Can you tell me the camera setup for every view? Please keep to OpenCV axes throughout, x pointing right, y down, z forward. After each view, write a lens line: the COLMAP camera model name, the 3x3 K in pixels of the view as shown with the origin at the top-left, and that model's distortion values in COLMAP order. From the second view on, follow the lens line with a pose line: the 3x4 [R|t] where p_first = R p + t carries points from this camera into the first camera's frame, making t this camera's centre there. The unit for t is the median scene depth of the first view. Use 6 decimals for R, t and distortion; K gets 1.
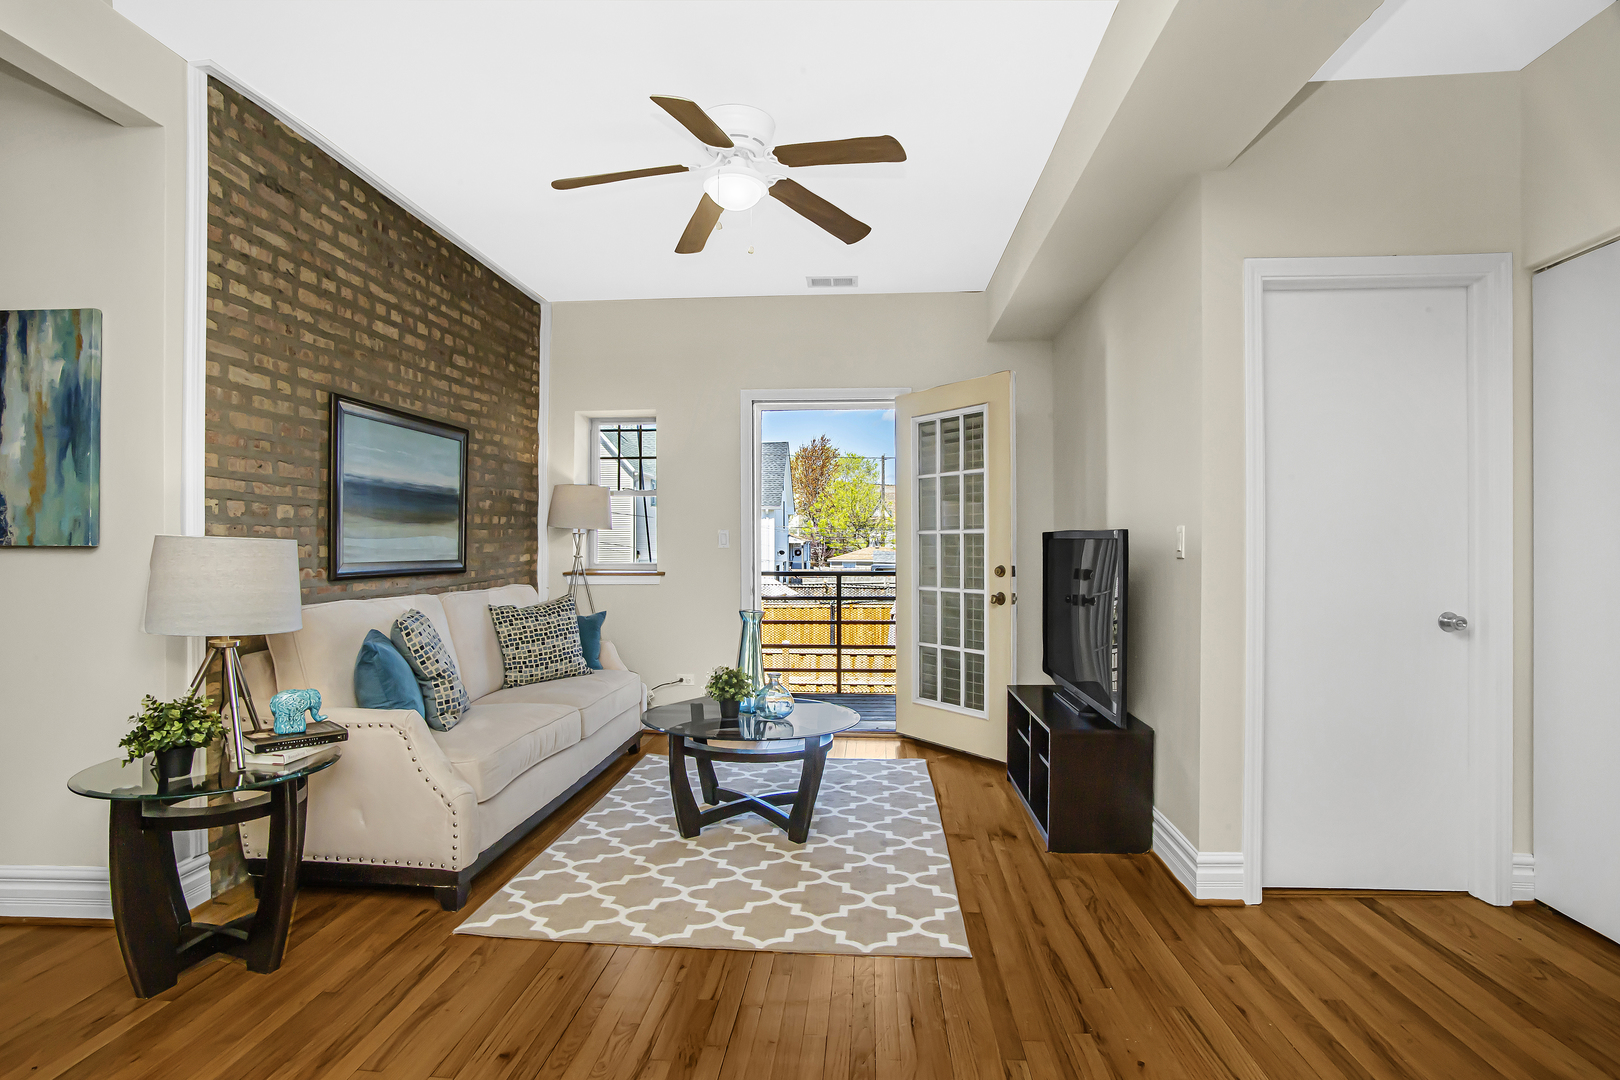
lens RADIAL K [[808.7, 0, 813.2], [0, 808.7, 557.7], [0, 0, 1]] dist [-0.076938, 0.037105]
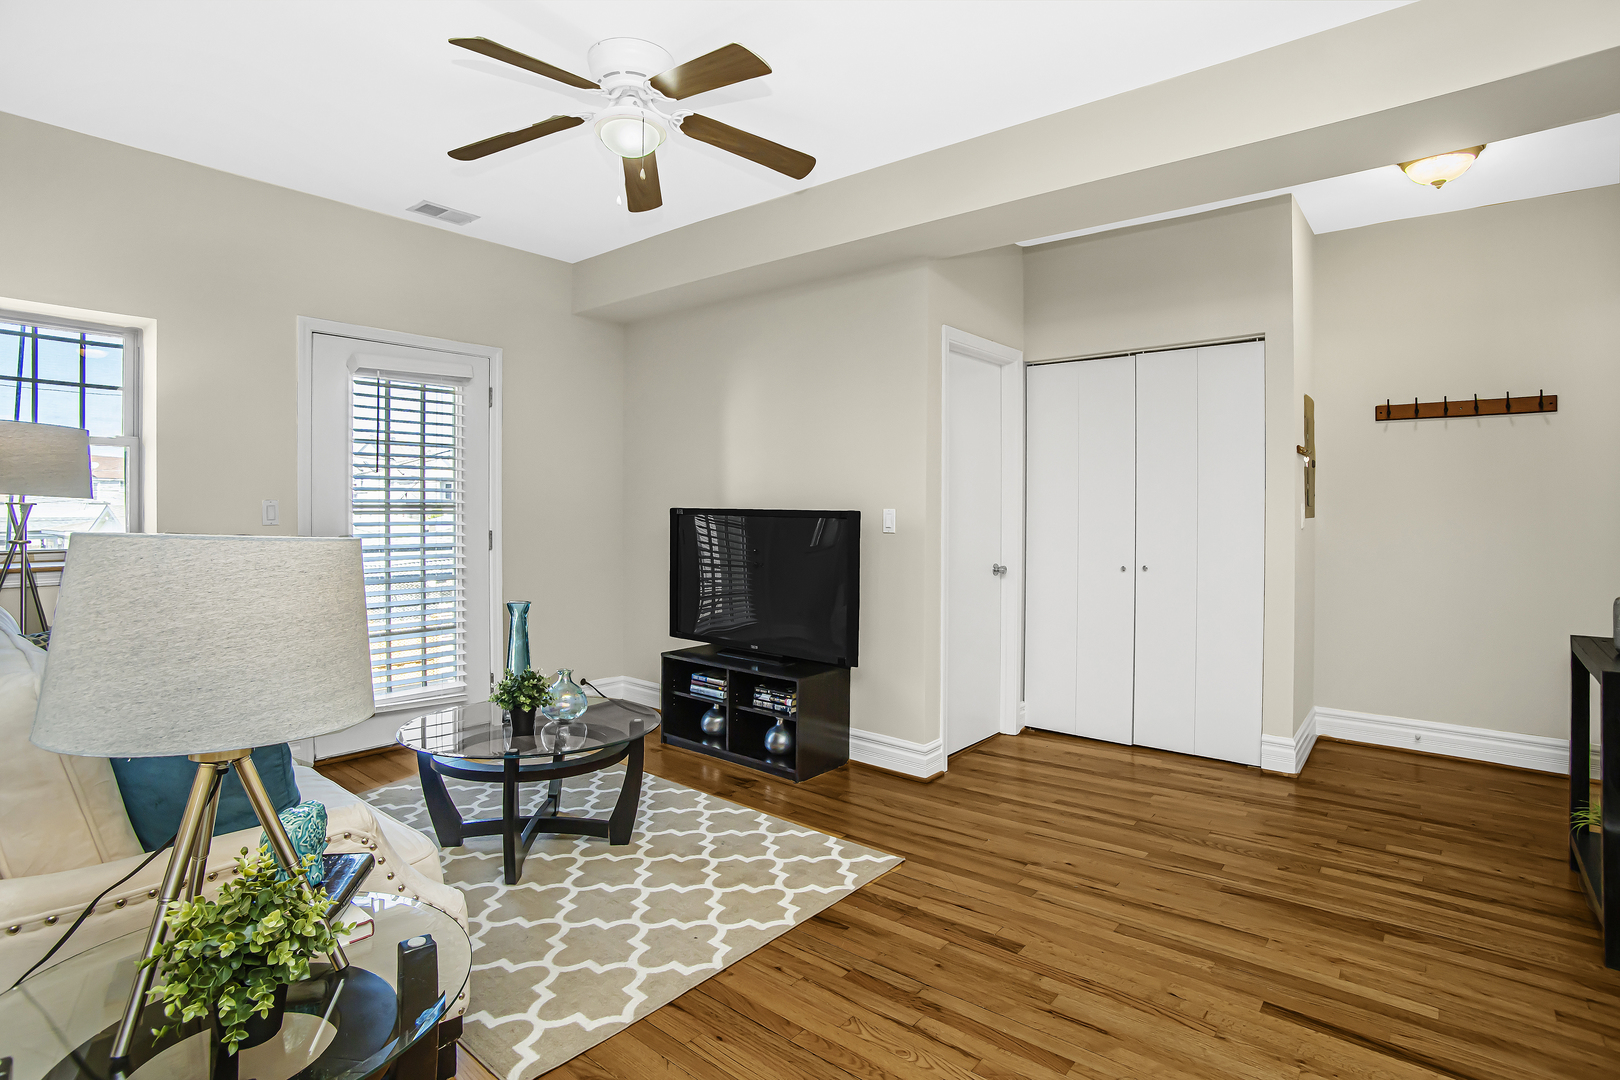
lens RADIAL K [[813.9, 0, 805.9], [0, 813.9, 509.4], [0, 0, 1]] dist [-0.081767, 0.040318]
pose [[0.578251, 0.004116, 0.815849, -0.705491], [0.006808, 0.999928, -0.009870, -0.024609], [-0.815831, 0.011262, 0.578181, 0.306194]]
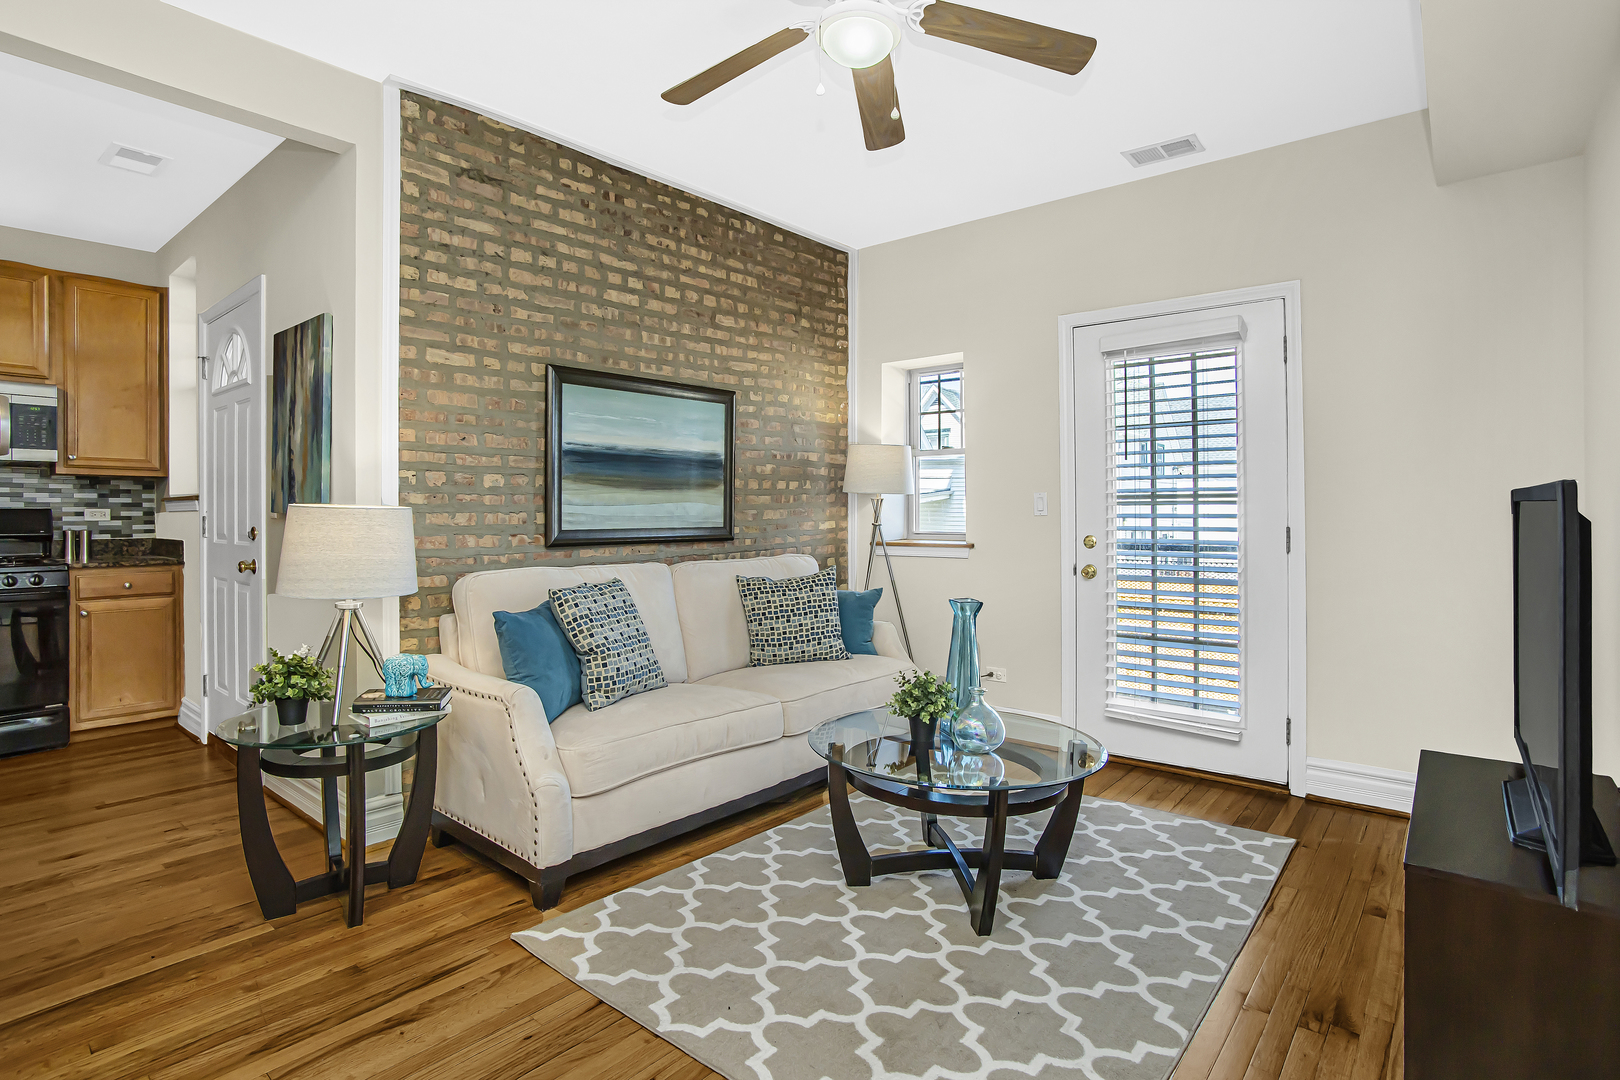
lens RADIAL K [[813.9, 0, 805.9], [0, 813.9, 509.4], [0, 0, 1]] dist [-0.081767, 0.040318]
pose [[0.808405, -0.003500, -0.588617, 0.291445], [-0.006446, 0.999870, -0.014798, -0.006523], [0.588592, 0.015757, 0.808277, 0.363211]]
